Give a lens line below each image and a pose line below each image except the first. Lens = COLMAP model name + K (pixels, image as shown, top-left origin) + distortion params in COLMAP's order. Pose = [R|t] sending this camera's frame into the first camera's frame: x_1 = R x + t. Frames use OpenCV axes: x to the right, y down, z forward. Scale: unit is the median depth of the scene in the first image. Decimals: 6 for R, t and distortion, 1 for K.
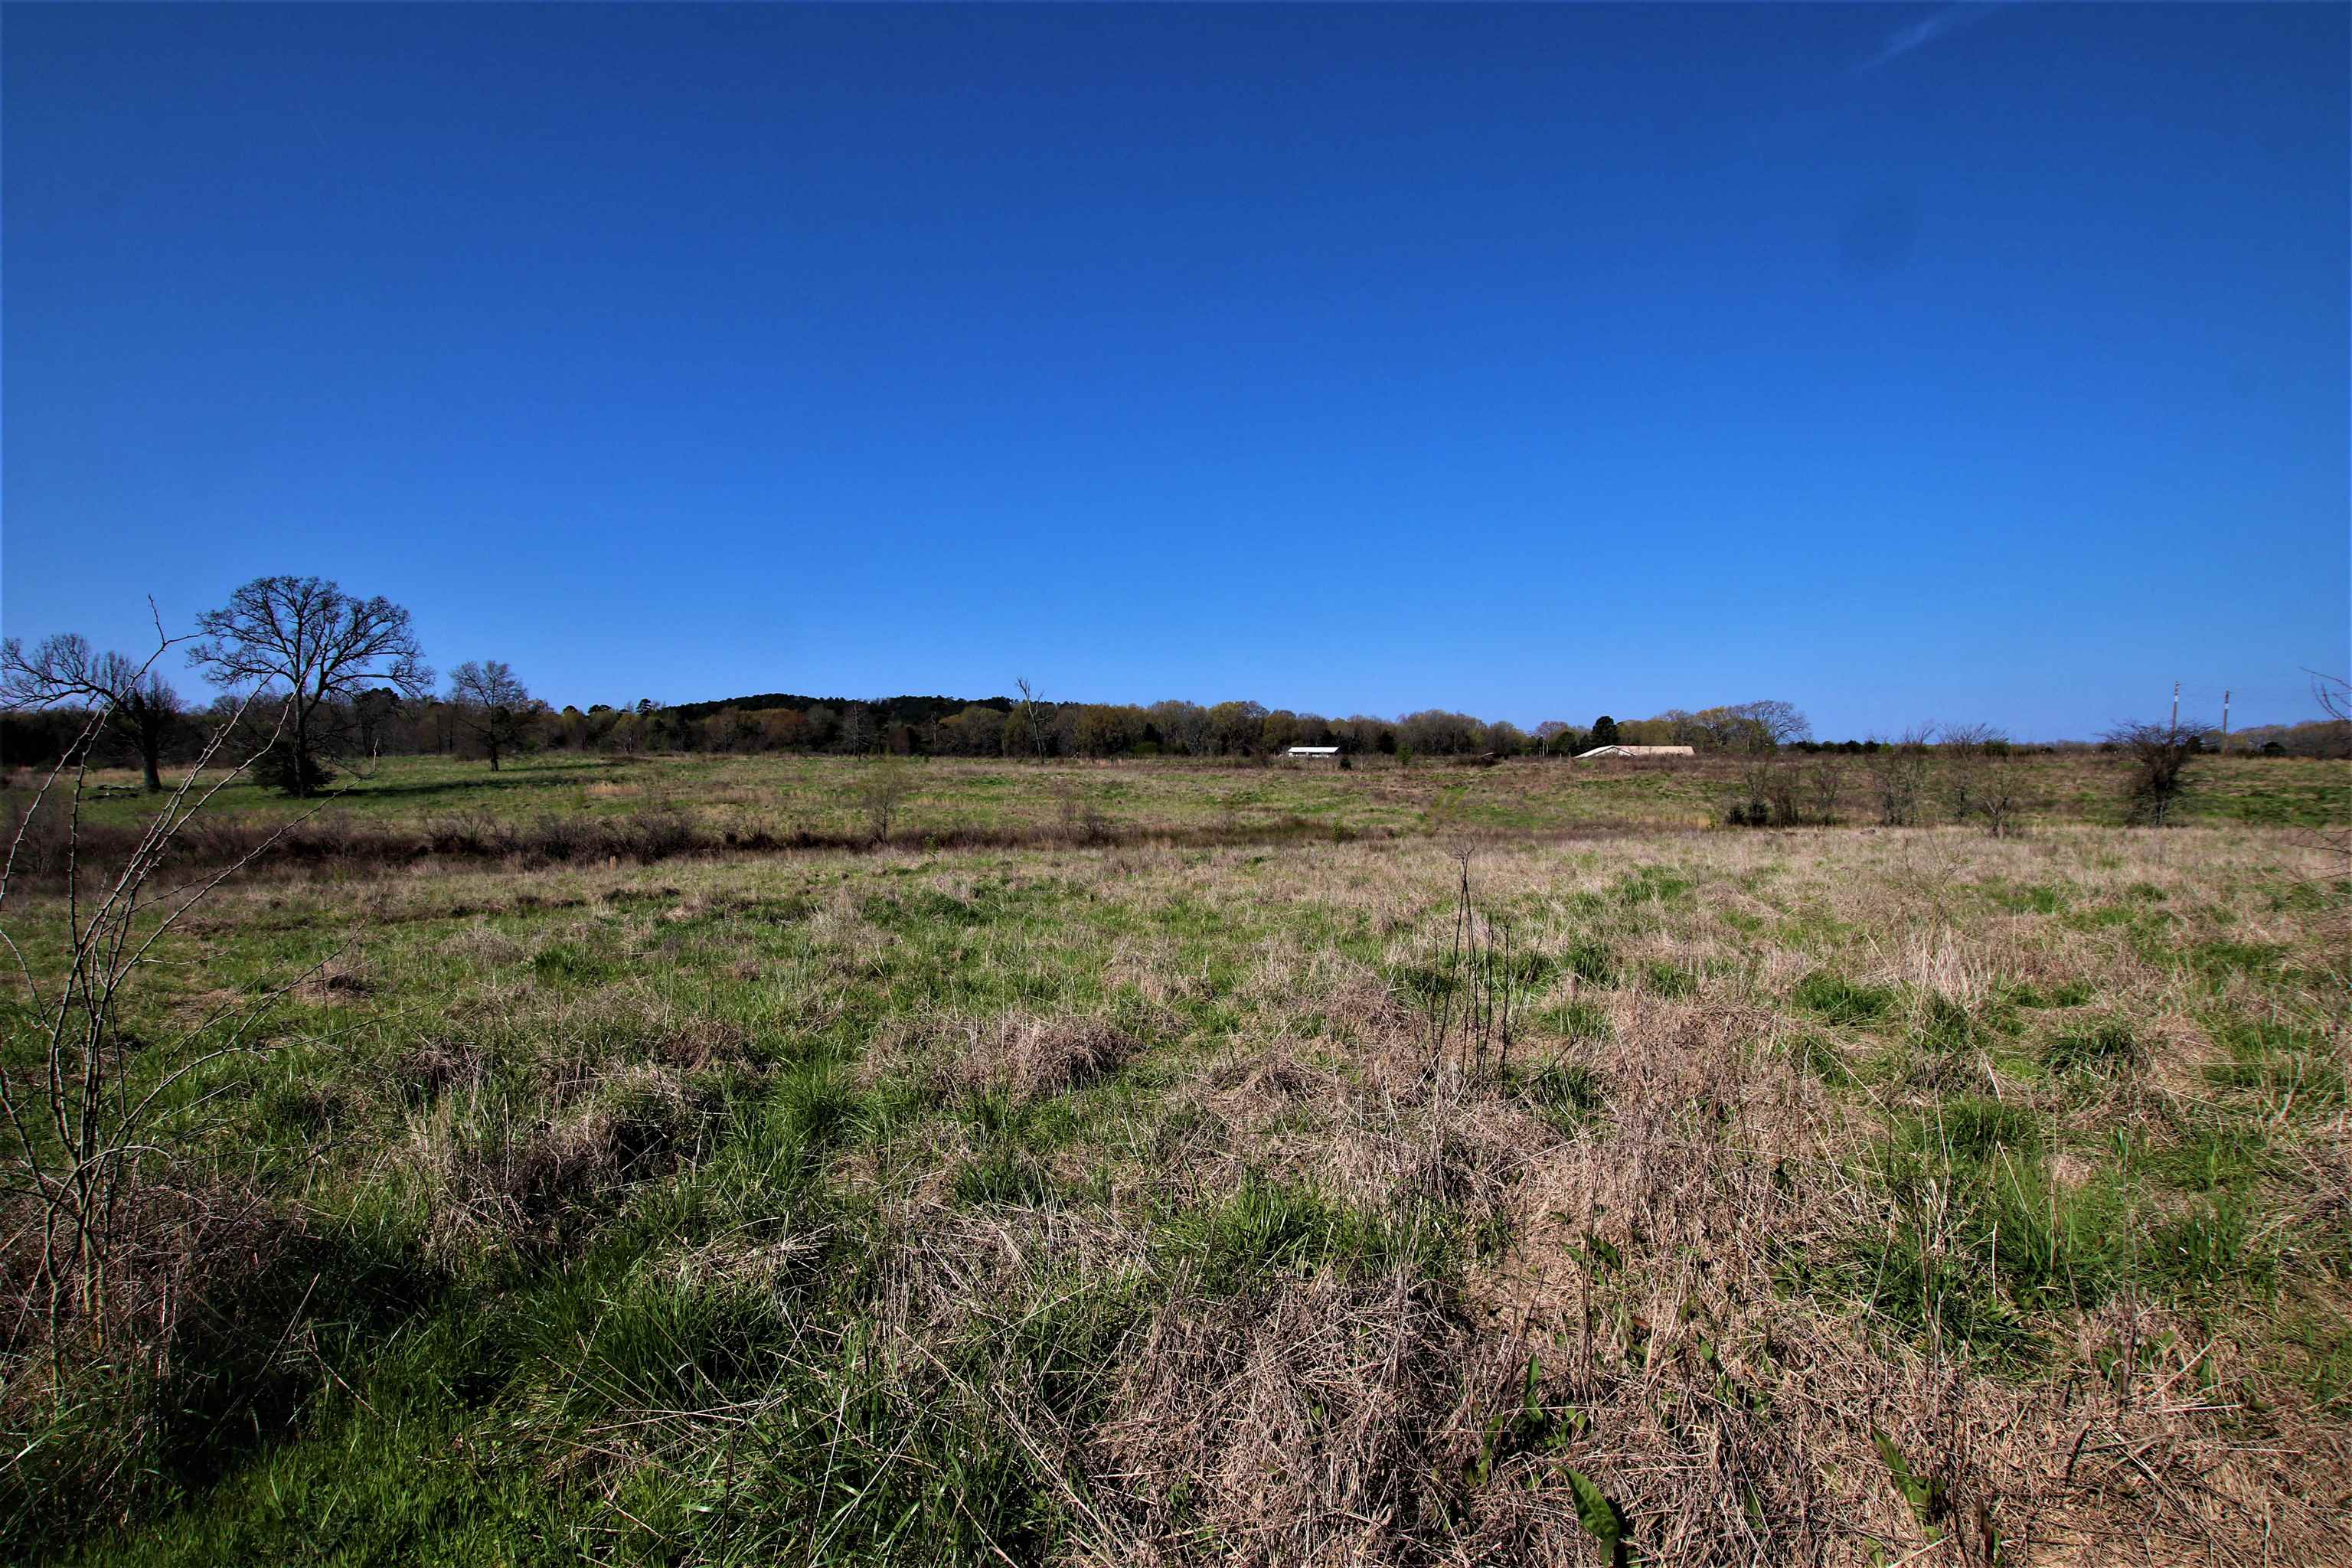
lens RADIAL K [[1085.0, 0, 1170.6], [0, 1085.0, 797.5], [0, 0, 1]] dist [-0.033774, 0.005807]
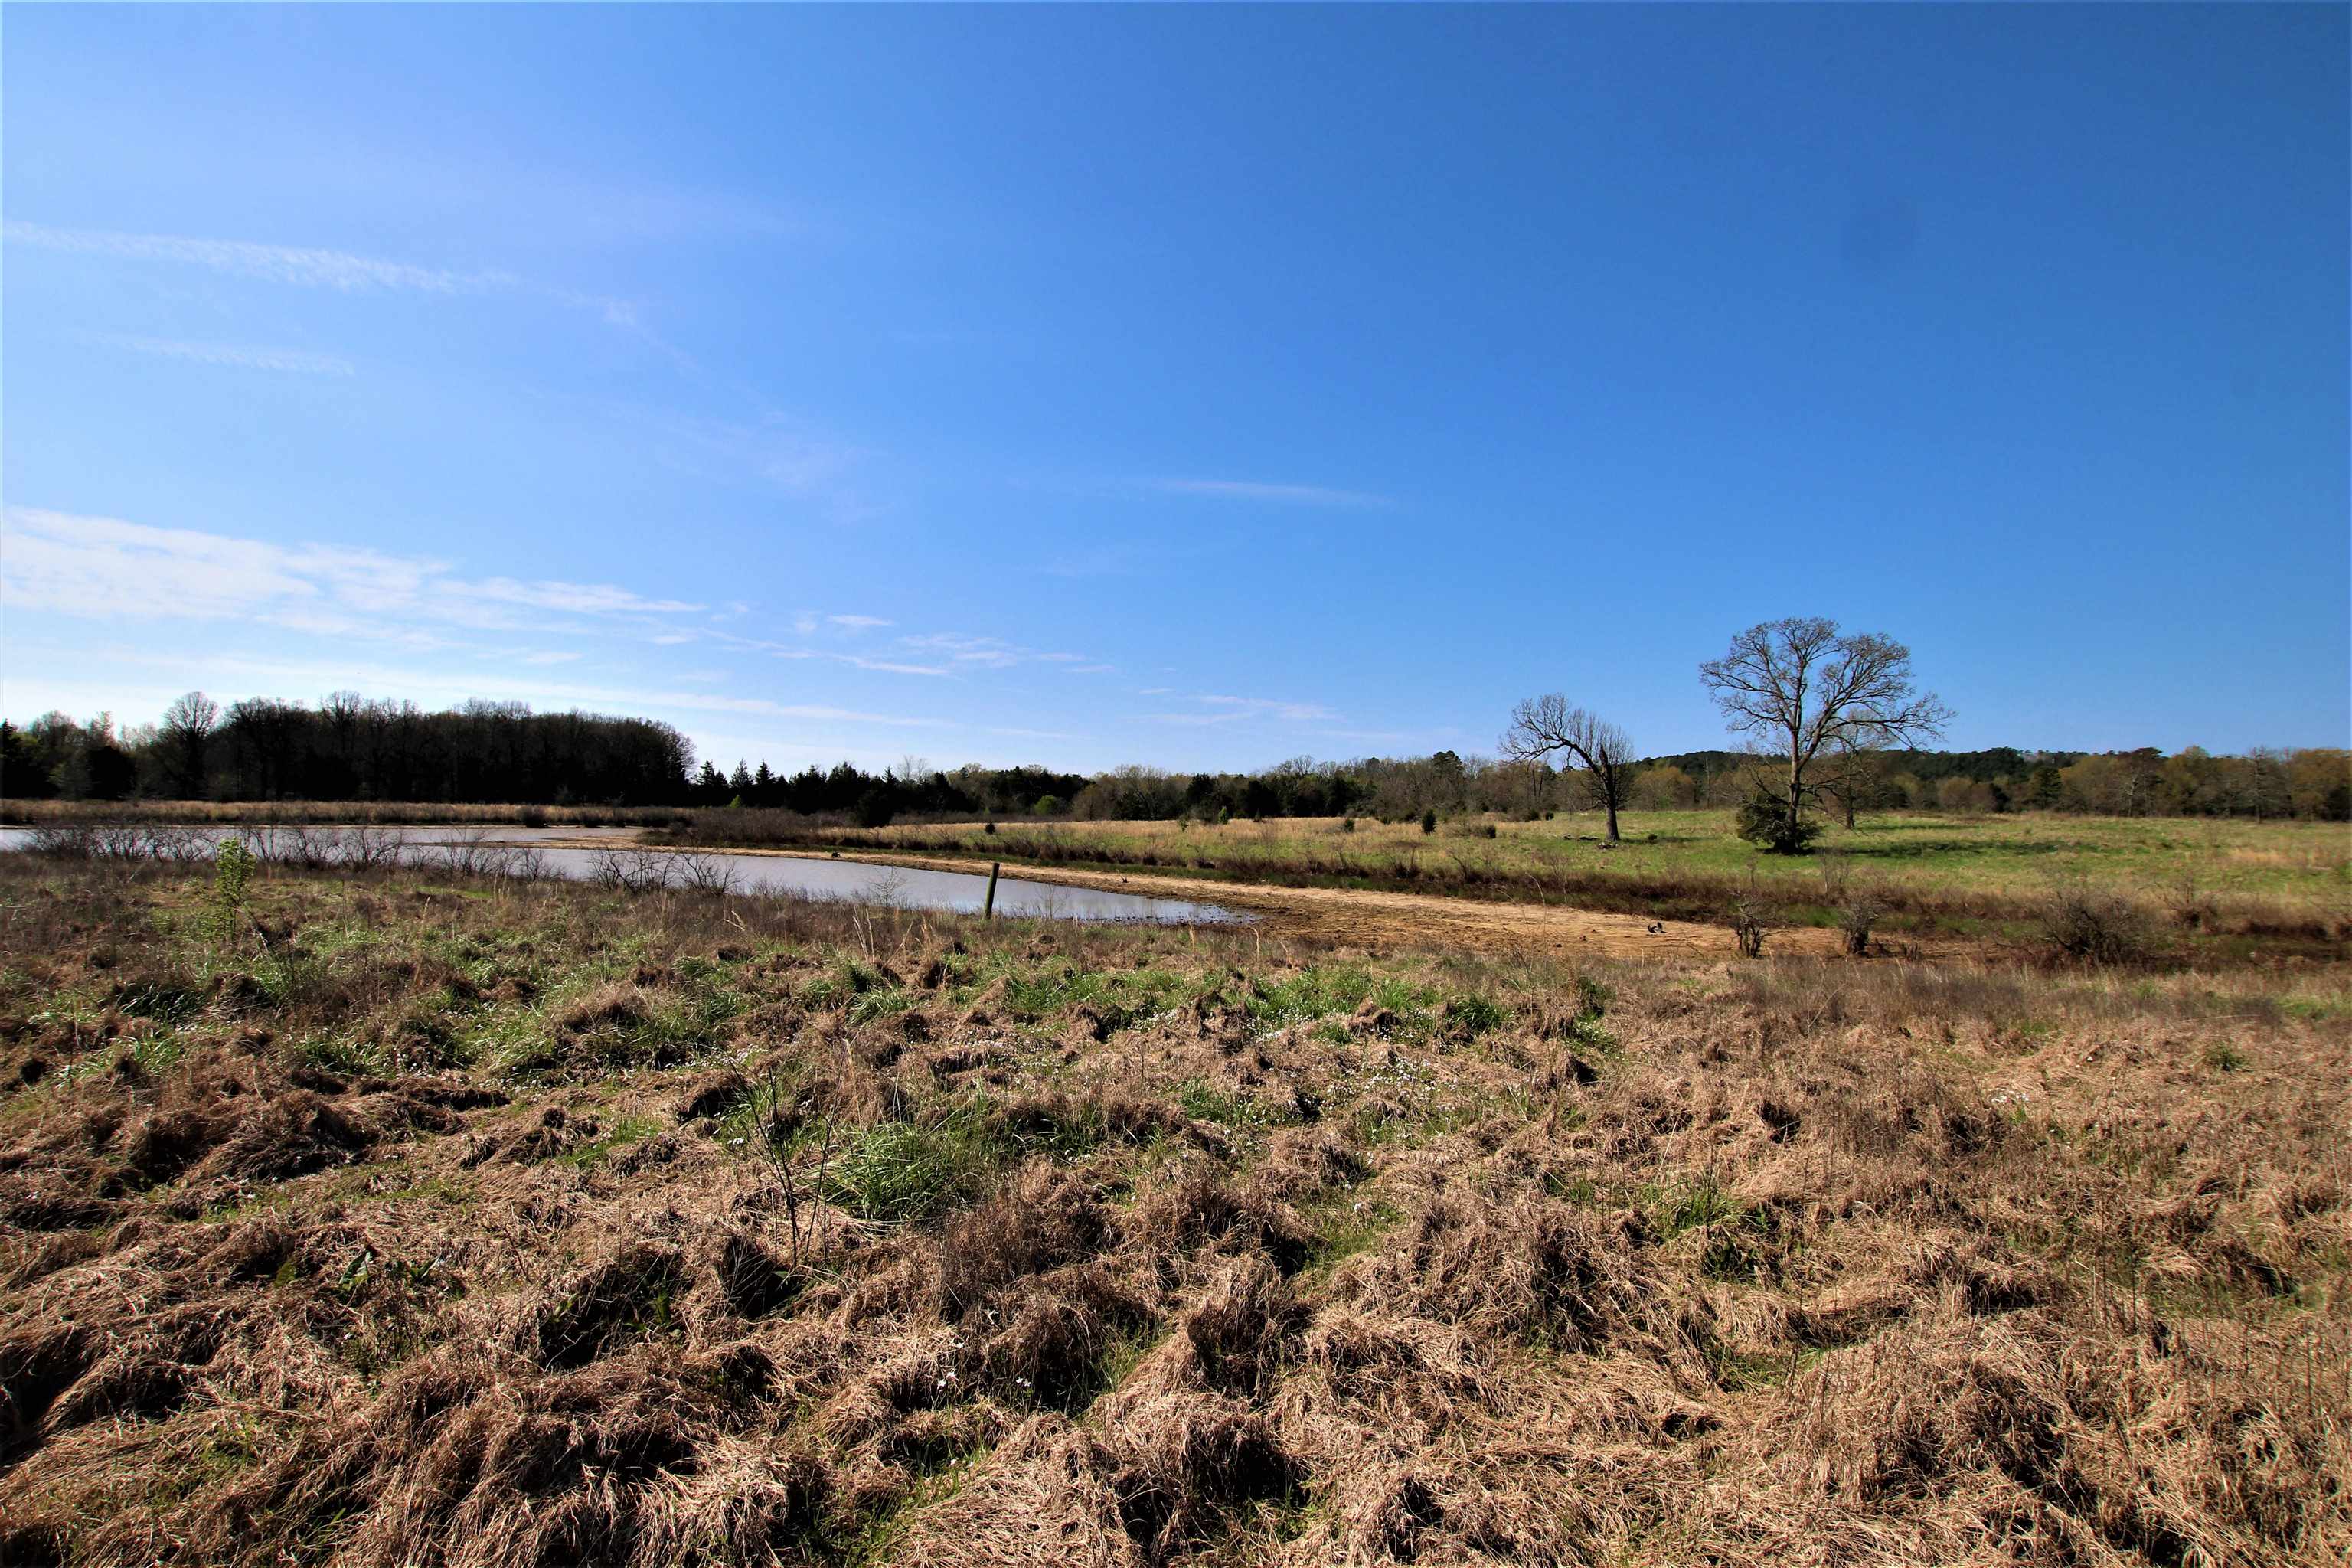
lens RADIAL K [[1085.0, 0, 1170.6], [0, 1085.0, 797.5], [0, 0, 1]] dist [-0.033774, 0.005807]
pose [[0.725669, -0.001429, -0.688042, -0.583552], [-0.035549, 0.998584, -0.039566, 0.008279], [0.687125, 0.053171, 0.724591, -0.069945]]
